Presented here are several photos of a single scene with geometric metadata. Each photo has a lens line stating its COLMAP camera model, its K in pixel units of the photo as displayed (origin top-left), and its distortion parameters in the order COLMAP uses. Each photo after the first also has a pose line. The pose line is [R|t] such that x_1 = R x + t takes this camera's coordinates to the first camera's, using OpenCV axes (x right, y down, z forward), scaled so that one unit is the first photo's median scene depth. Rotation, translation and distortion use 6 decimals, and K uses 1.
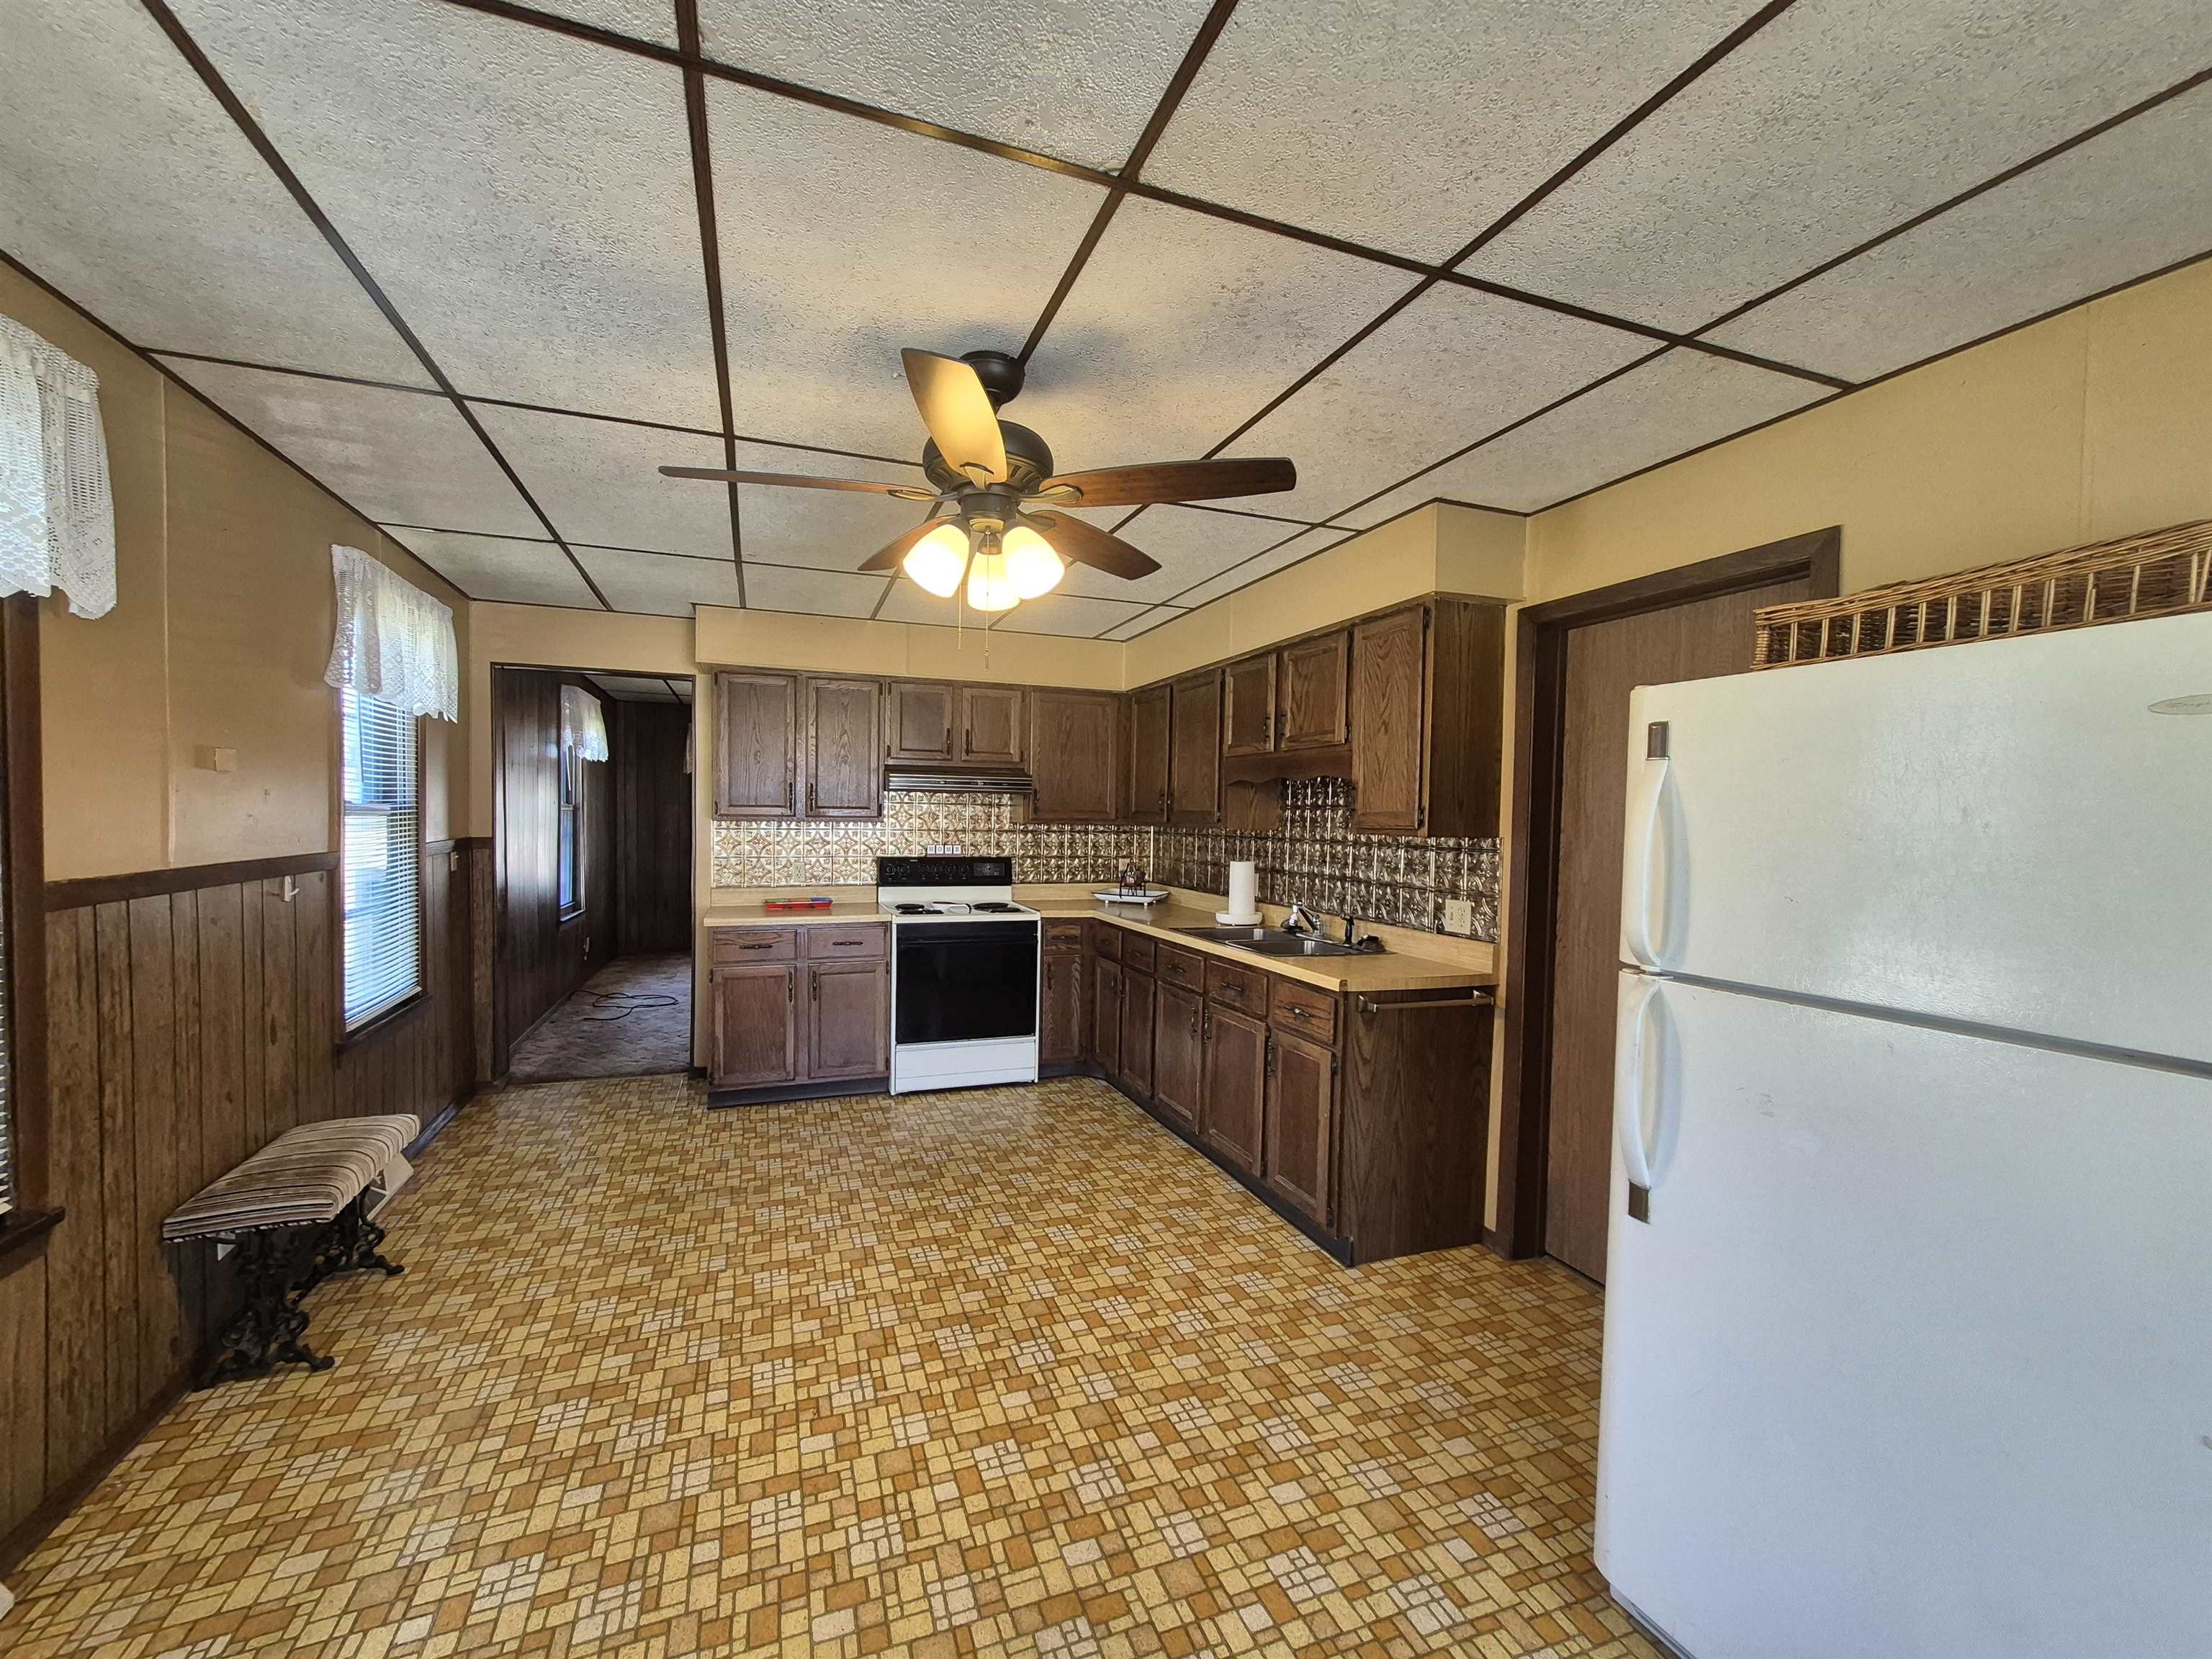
lens RADIAL K [[872.2, 0, 1072.4], [0, 872.2, 845.0], [0, 0, 1]] dist [0.003413, -0.000171]
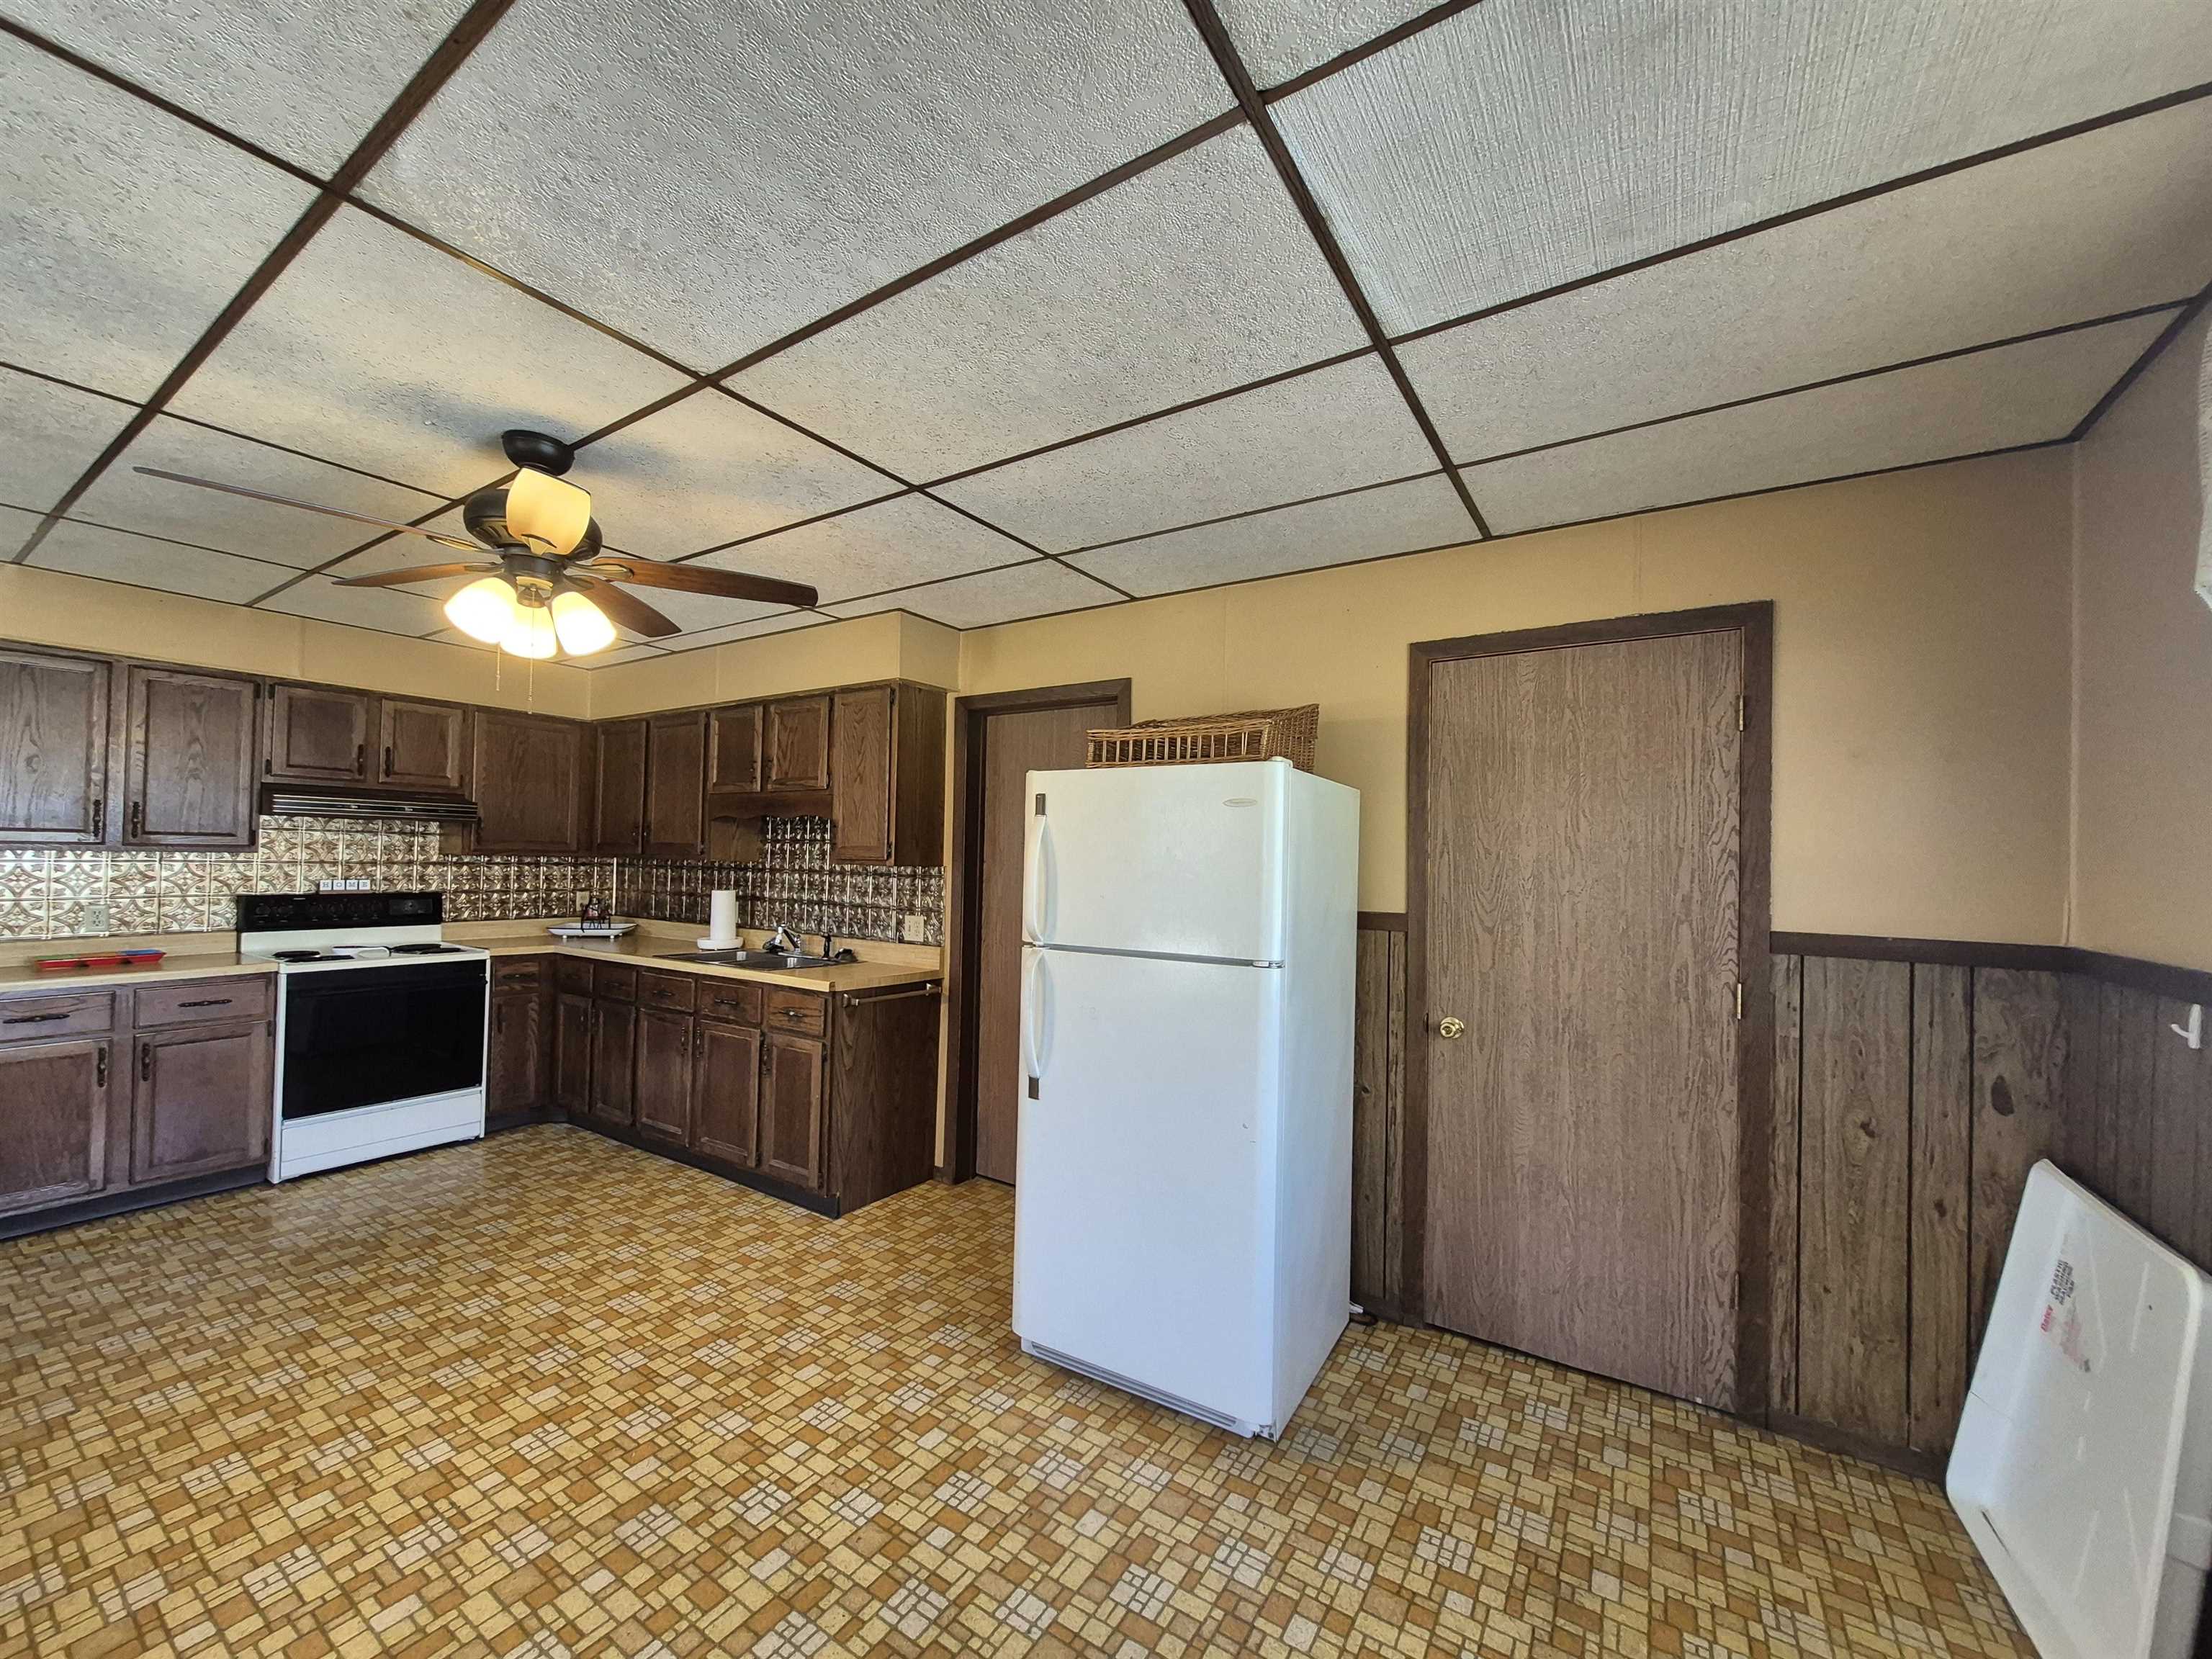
lens RADIAL K [[872.2, 0, 1072.4], [0, 872.2, 845.0], [0, 0, 1]] dist [0.003413, -0.000171]
pose [[0.813238, 0.010556, 0.581836, -0.104588], [0.011771, 0.999333, -0.034582, 0.006275], [-0.581813, 0.034972, 0.812571, -0.162321]]
